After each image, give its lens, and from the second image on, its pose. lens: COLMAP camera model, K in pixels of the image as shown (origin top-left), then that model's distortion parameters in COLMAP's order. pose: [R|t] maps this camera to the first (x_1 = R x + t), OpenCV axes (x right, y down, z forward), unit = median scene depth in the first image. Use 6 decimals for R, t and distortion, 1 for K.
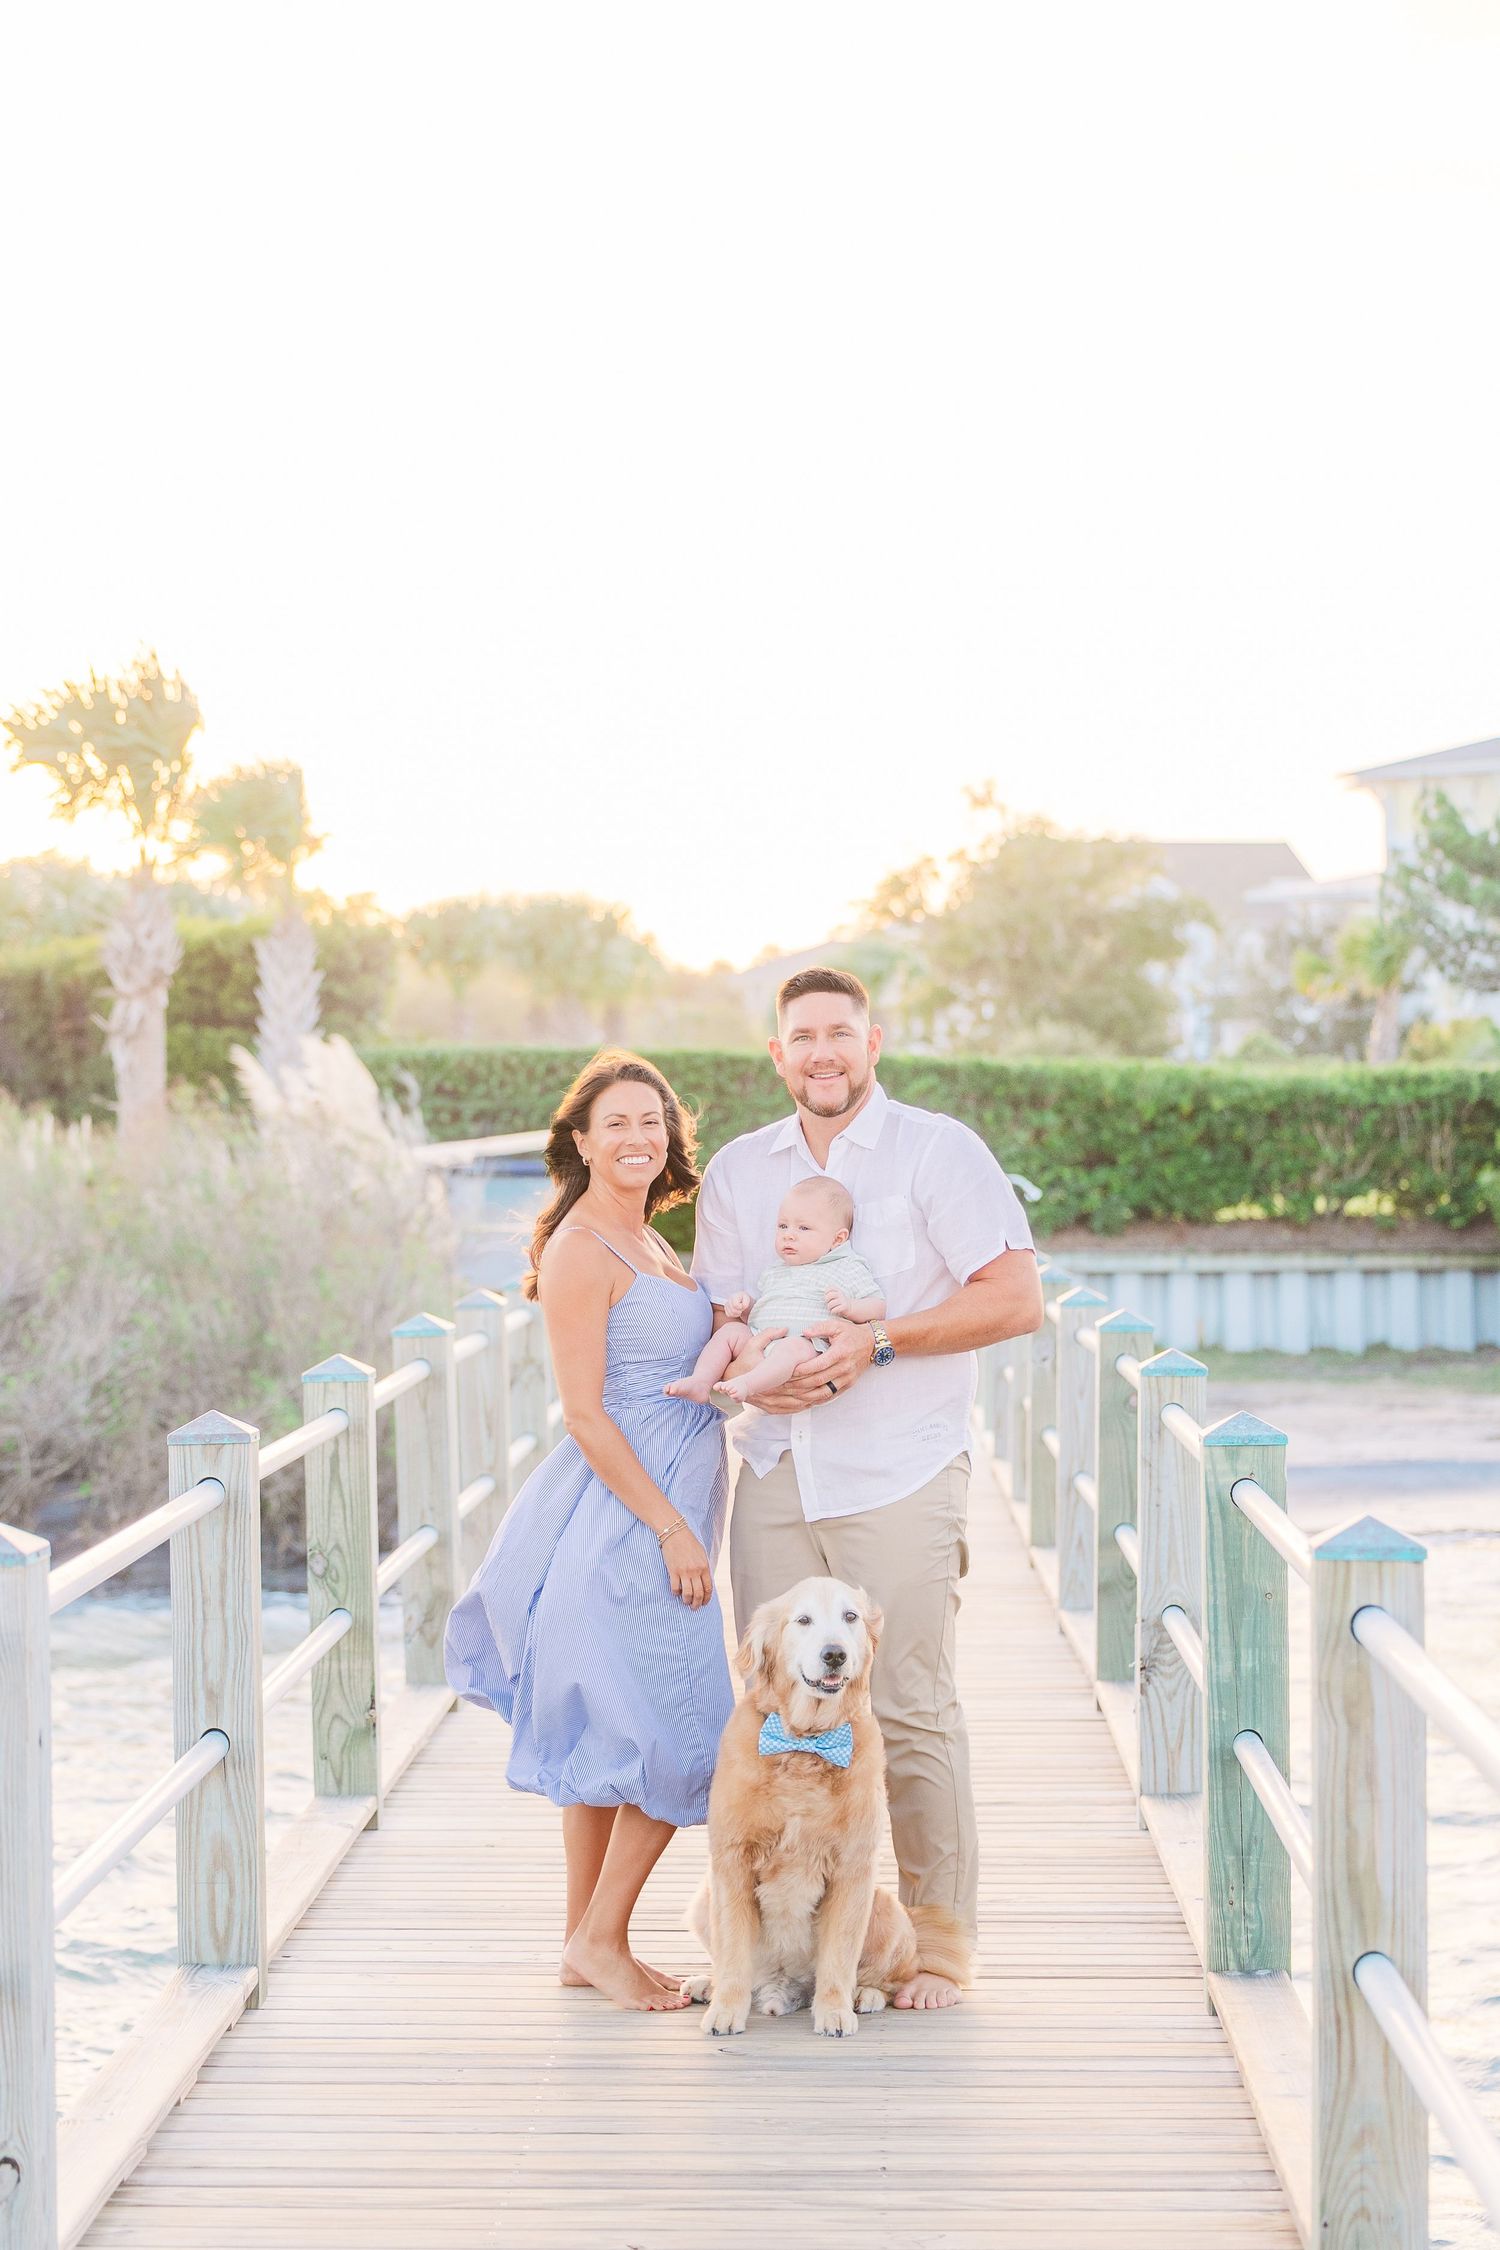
lens RADIAL K [[4882.1, 0, 744.6], [0, 4882.1, 1124.4], [0, 0, 1]] dist [0.045226, 0.000000]
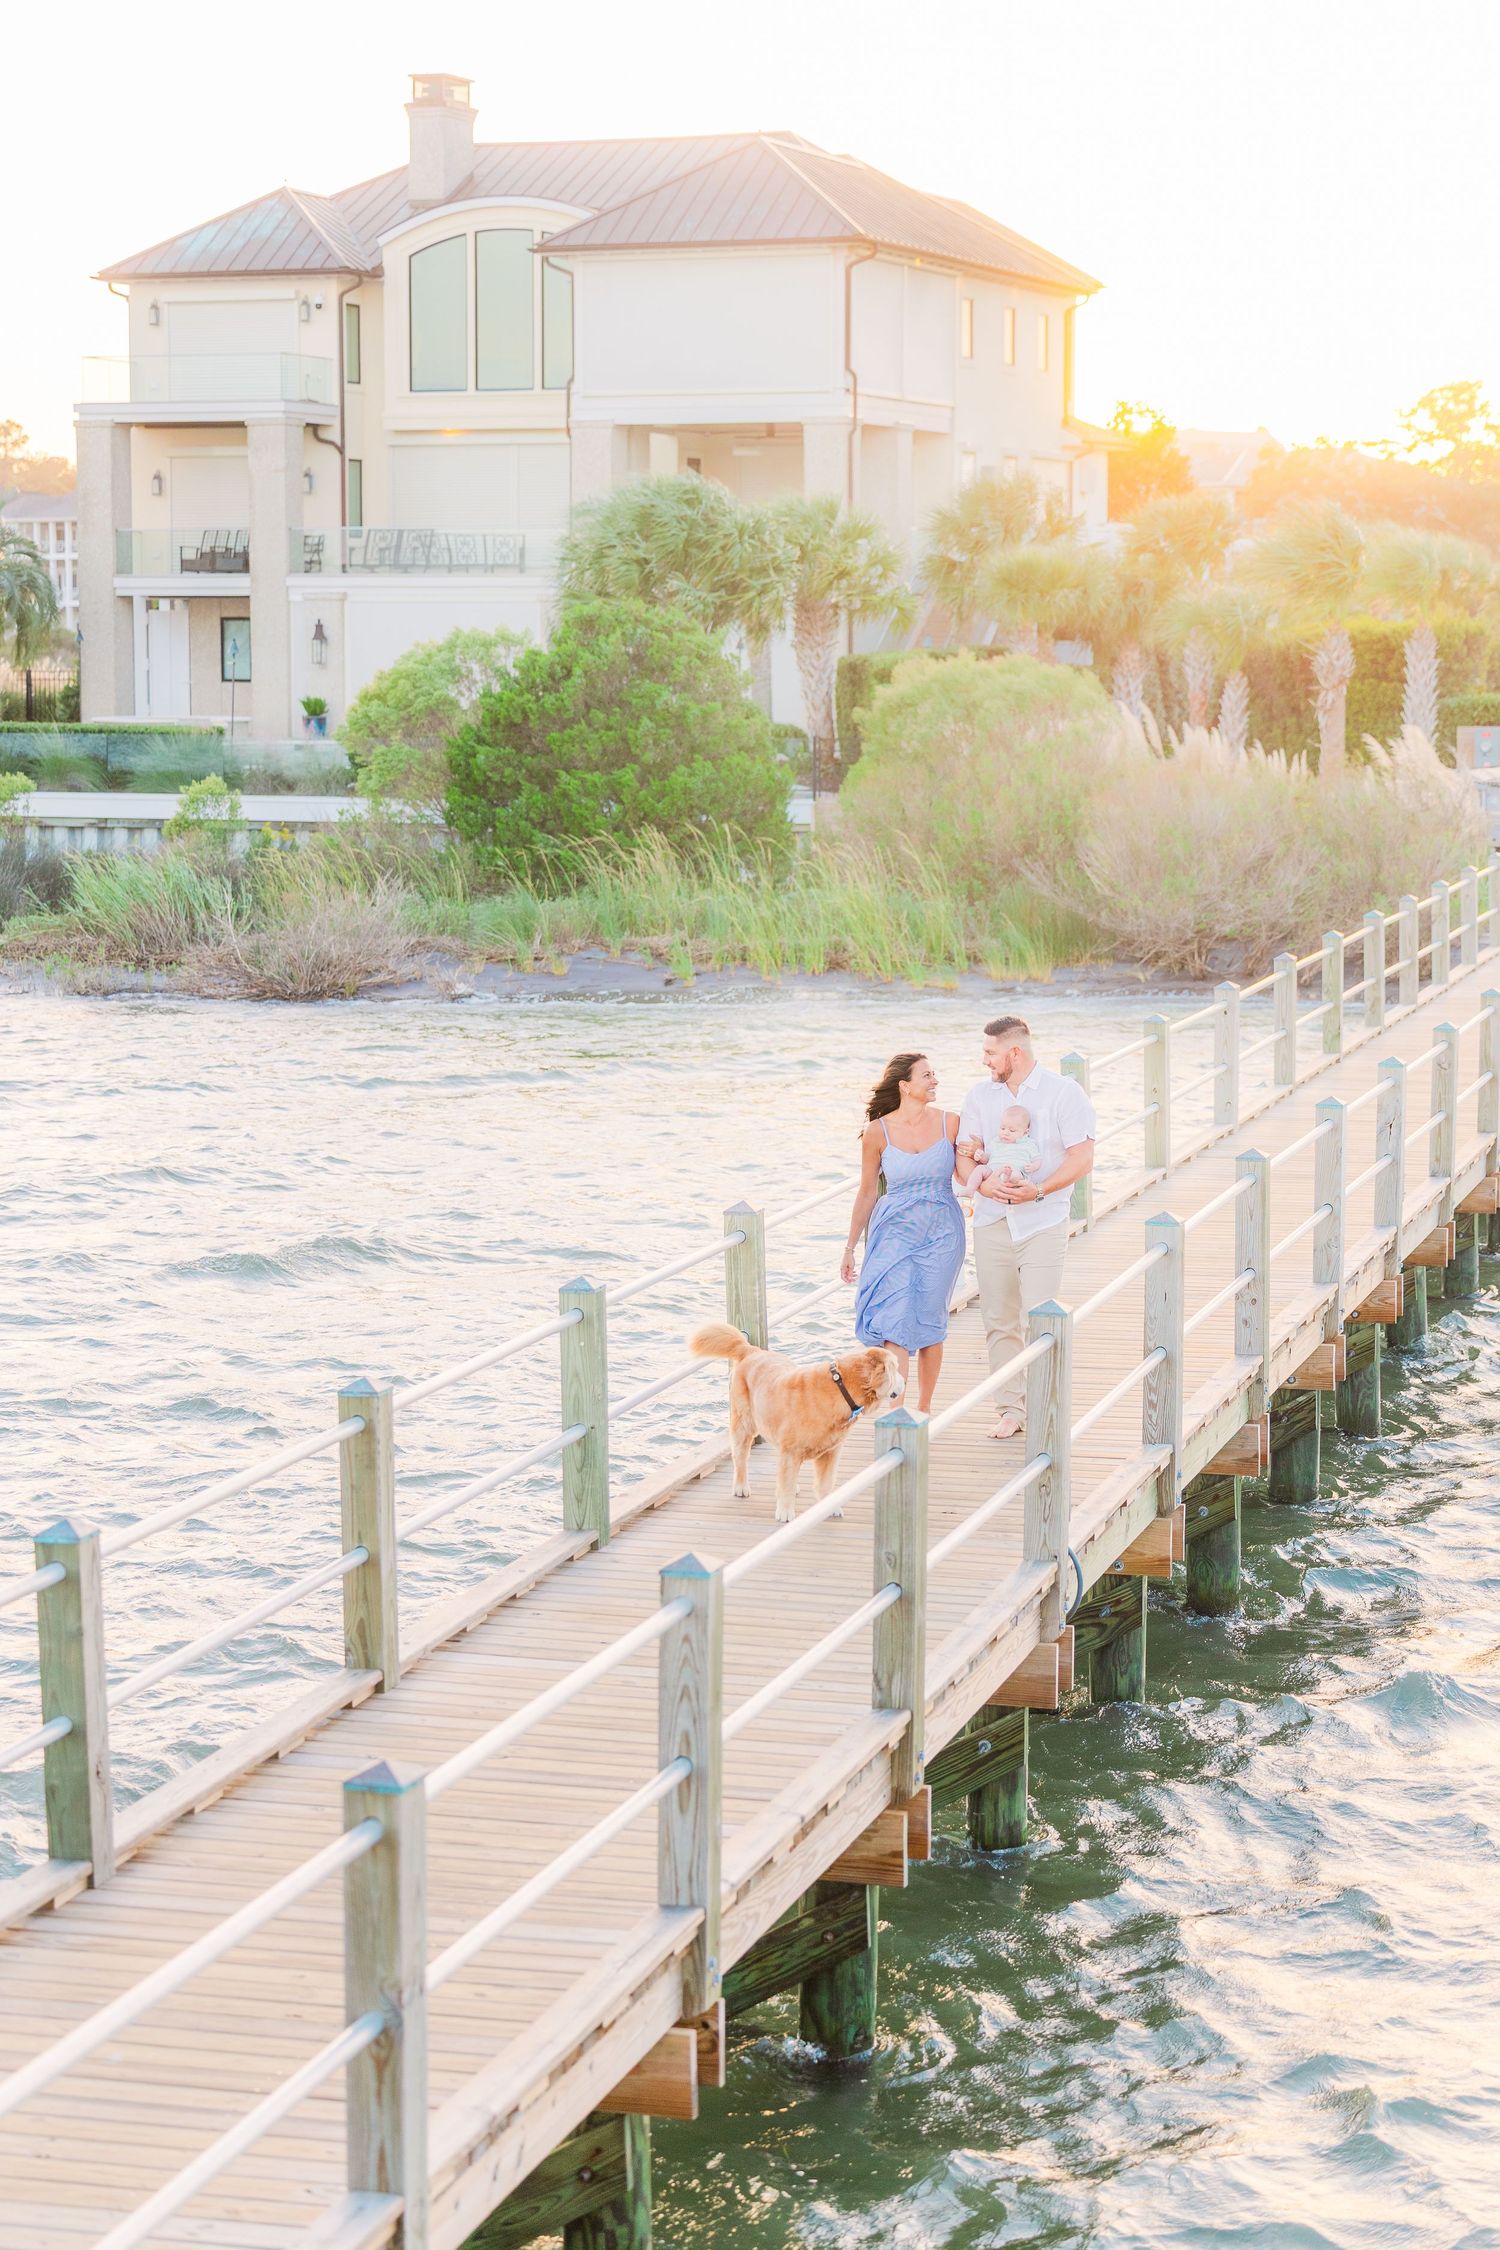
lens RADIAL K [[4882.1, 0, 748.5], [0, 4882.1, 1130.6], [0, 0, 1]] dist [0.045226, 0.000000]
pose [[0.965399, 0.041944, -0.257384, 0.135449], [-0.009881, 0.992155, 0.124625, -0.078275], [0.260592, -0.117770, 0.958239, -0.801246]]
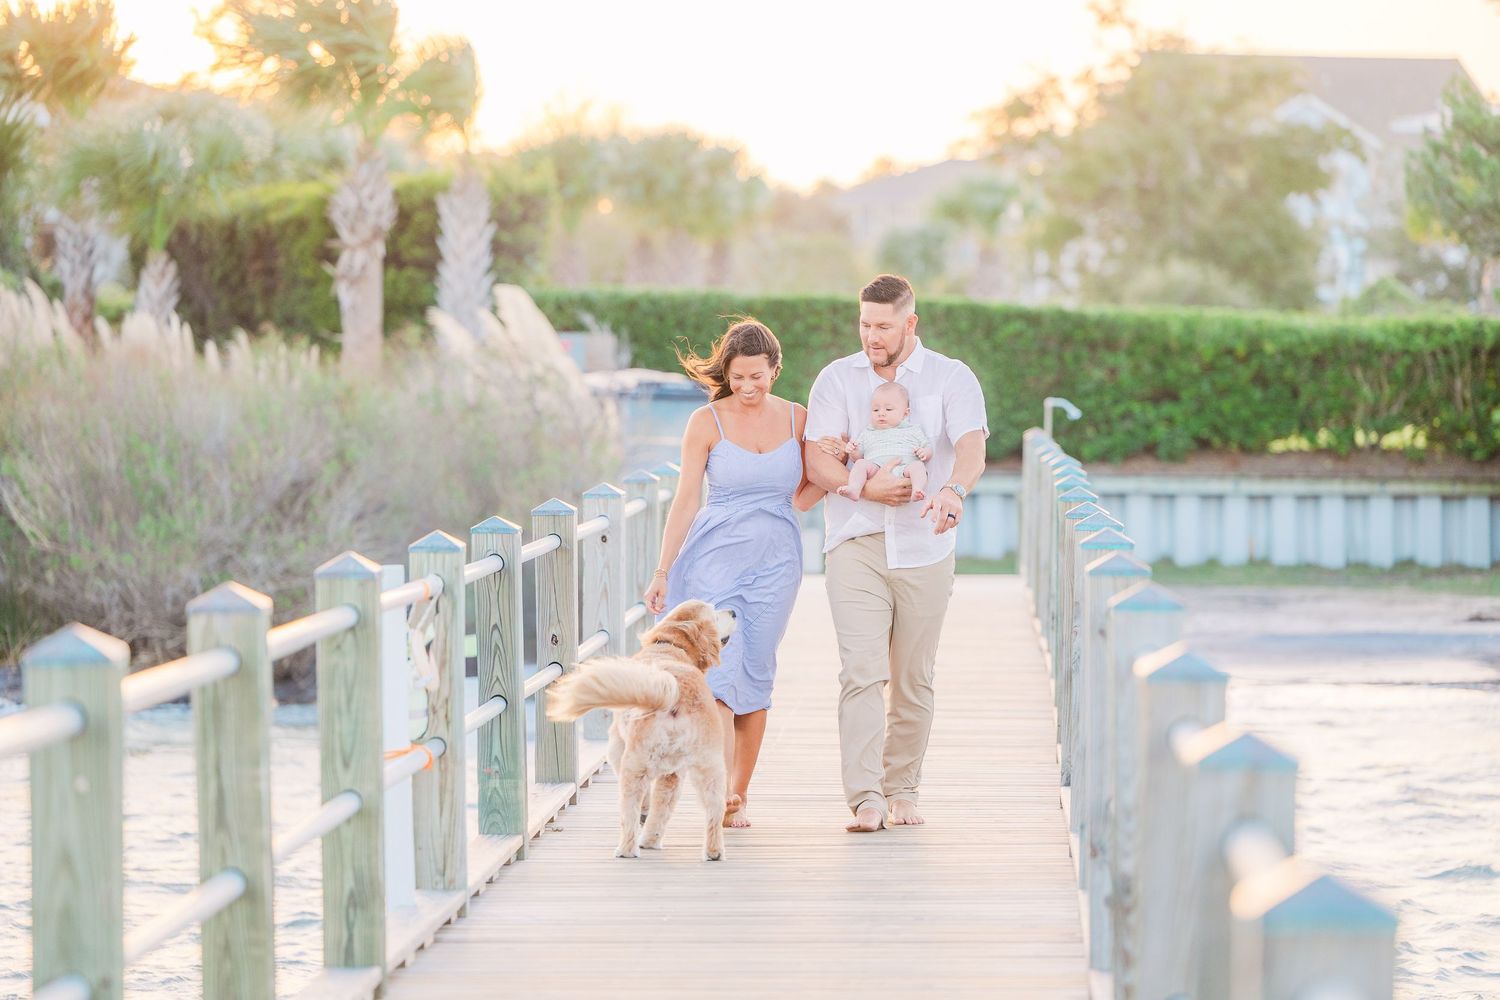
lens RADIAL K [[6693.3, 0, 755.4], [0, 6693.3, 502.1], [0, 0, 1]] dist [0.201628, 0.000000]
pose [[0.999814, 0.014463, -0.012757, -0.002881], [-0.014206, 0.999699, 0.020019, 0.002064], [0.013042, -0.019834, 0.999718, -0.570922]]
